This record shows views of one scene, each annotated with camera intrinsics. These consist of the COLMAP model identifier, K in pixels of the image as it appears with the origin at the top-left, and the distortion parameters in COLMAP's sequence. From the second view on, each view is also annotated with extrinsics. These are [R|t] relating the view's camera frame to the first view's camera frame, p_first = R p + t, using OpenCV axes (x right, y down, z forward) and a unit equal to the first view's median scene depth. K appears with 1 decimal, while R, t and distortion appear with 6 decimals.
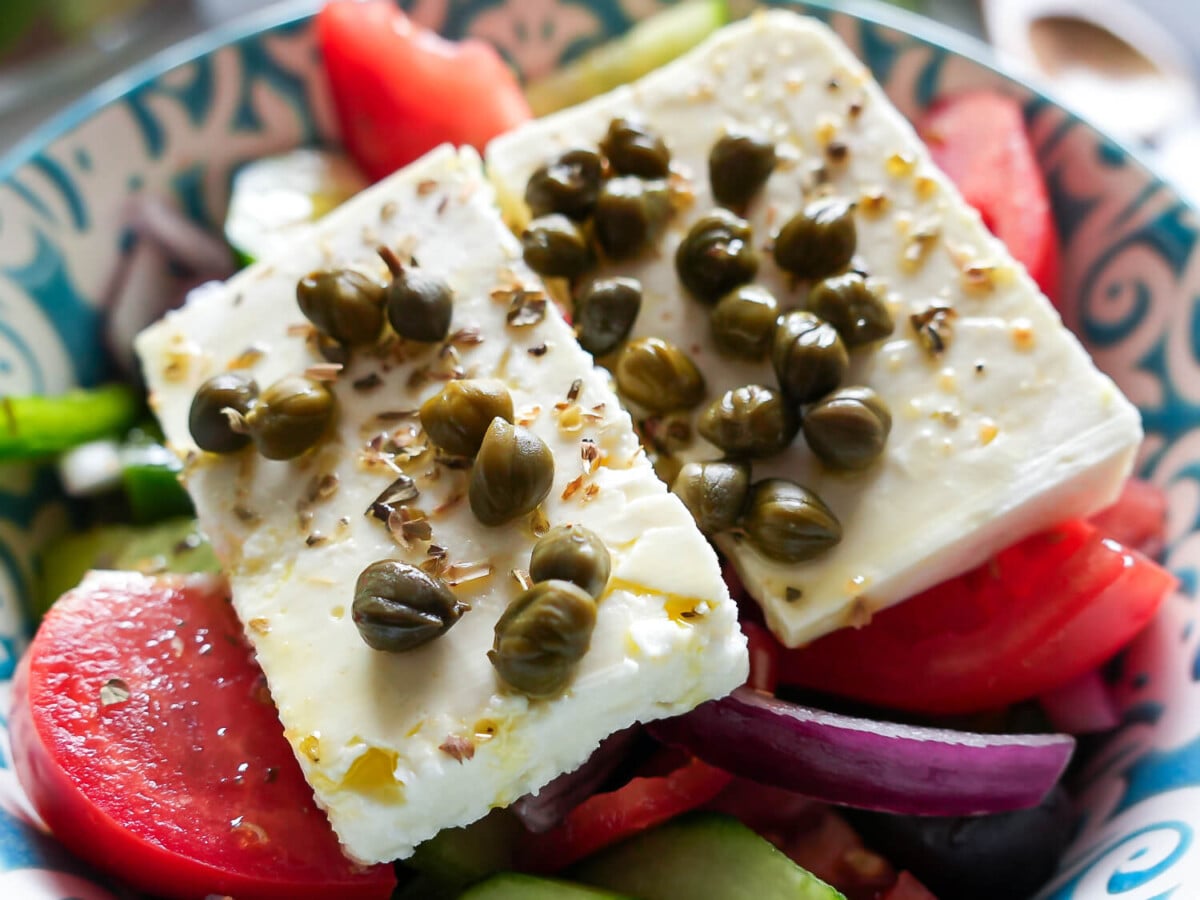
lens RADIAL K [[1648.0, 0, 626.3], [0, 1648.0, 486.9], [0, 0, 1]] dist [-0.146347, 0.028904]
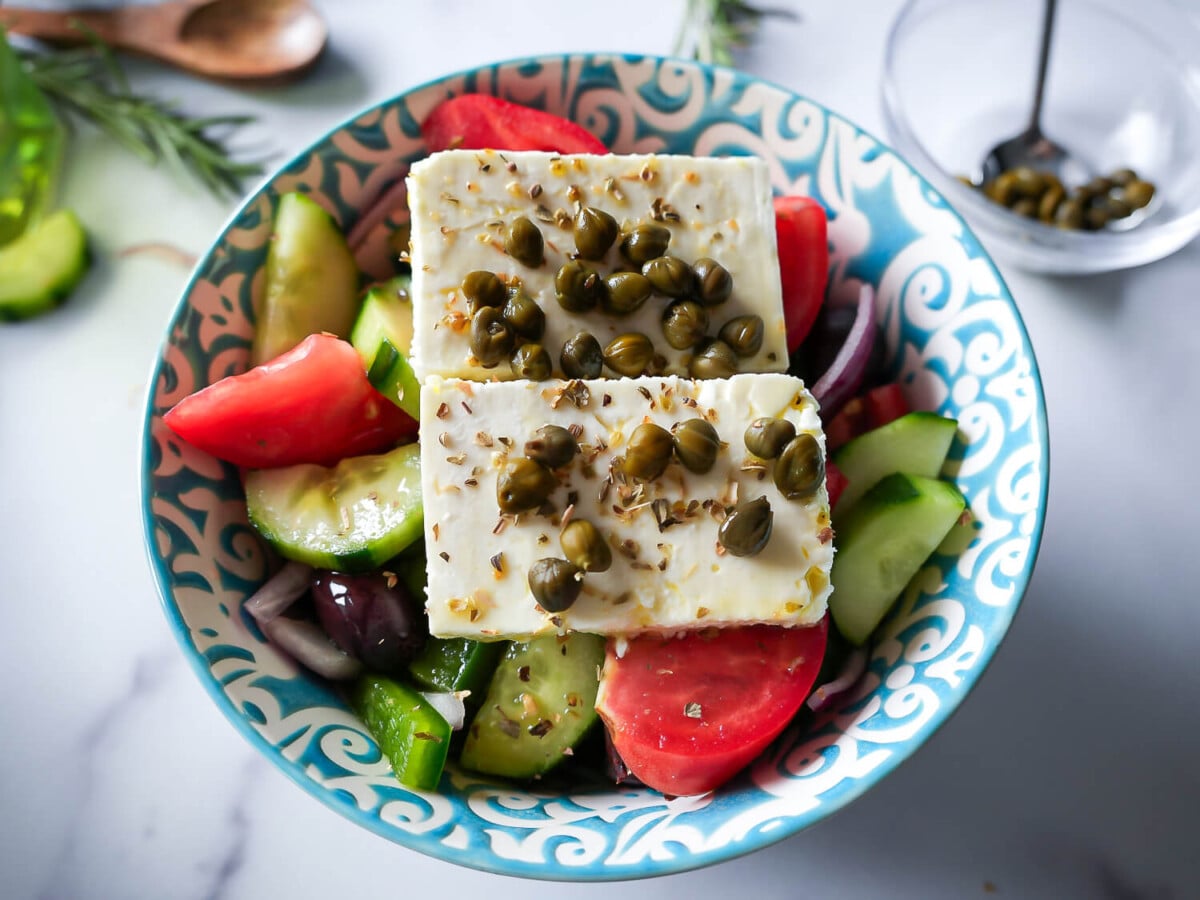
lens RADIAL K [[1273.7, 0, 601.4], [0, 1273.7, 375.9], [0, 0, 1]] dist [-0.160679, 0.141508]
pose [[0.391745, -0.819826, 0.417638, -0.593824], [0.706187, 0.558882, 0.434685, -0.684437], [-0.589777, 0.124645, 0.797889, -0.042368]]
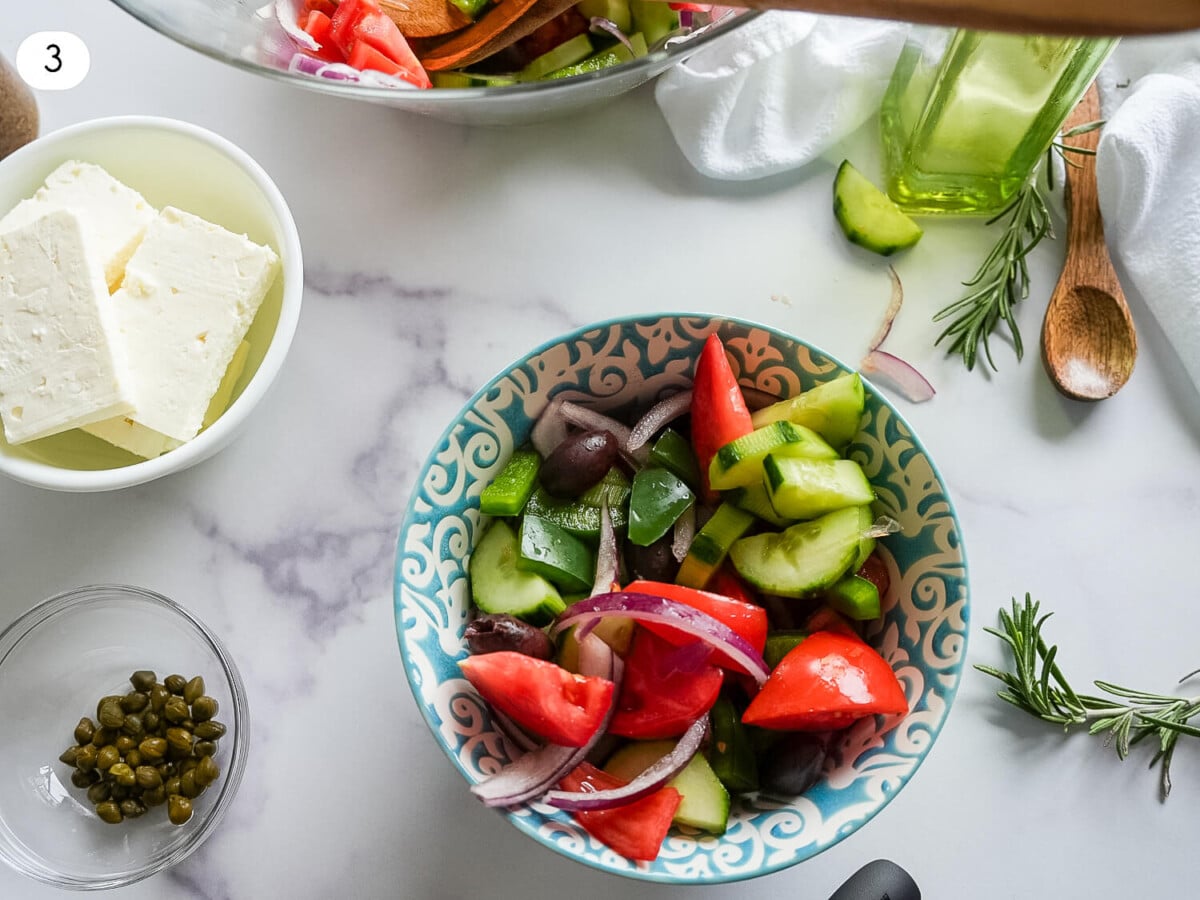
lens RADIAL K [[1348.9, 0, 605.2], [0, 1348.9, 374.7], [0, 0, 1]] dist [-0.166846, 0.135924]
pose [[0.911756, 0.384798, -0.143635, 0.042966], [-0.301977, 0.865055, 0.400611, -1.279580], [0.278407, -0.321885, 0.904920, -0.959517]]
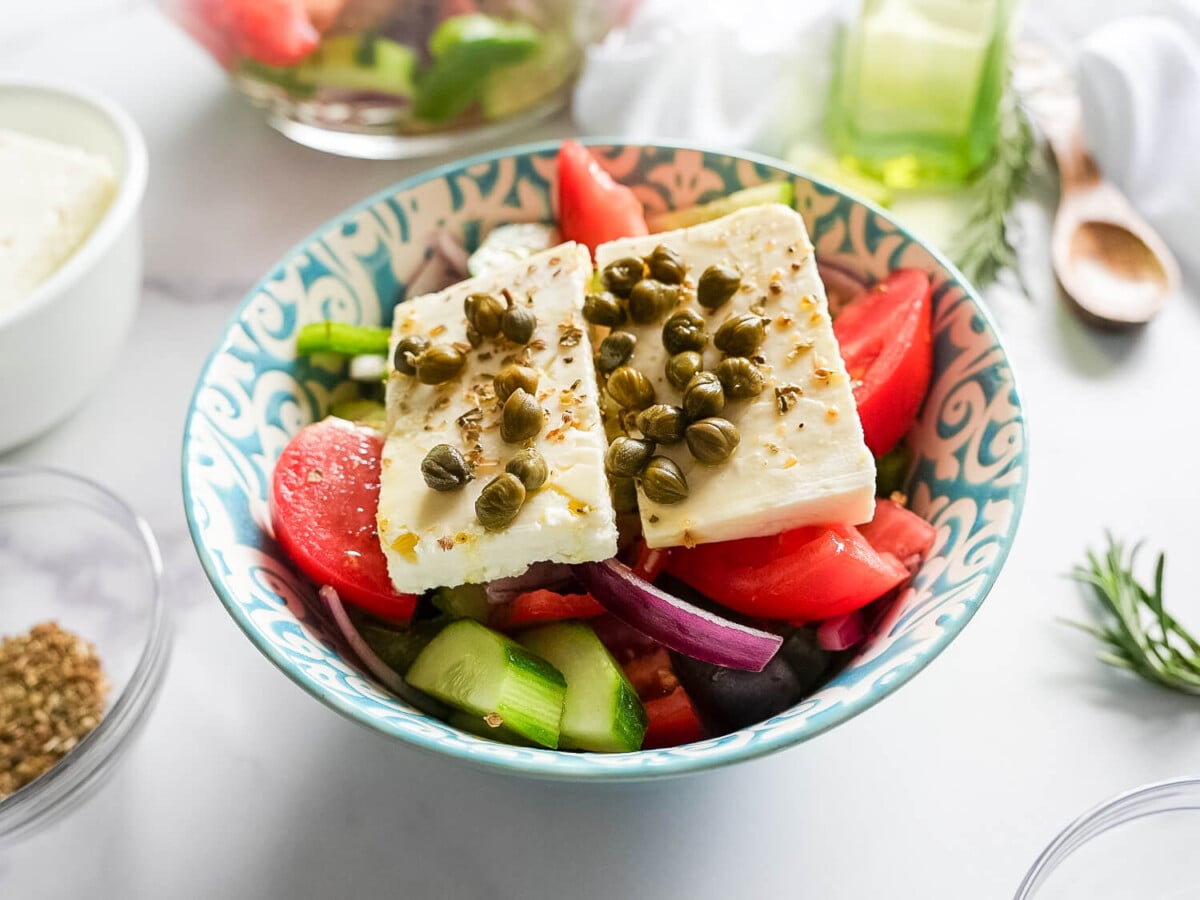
lens RADIAL K [[1273.7, 0, 601.4], [0, 1273.7, 375.9], [0, 0, 1]] dist [-0.160679, 0.141508]
pose [[0.926749, 0.228453, -0.298236, 0.428262], [-0.245811, 0.969079, -0.021515, -0.044628], [0.284099, 0.093249, 0.954250, -0.381832]]
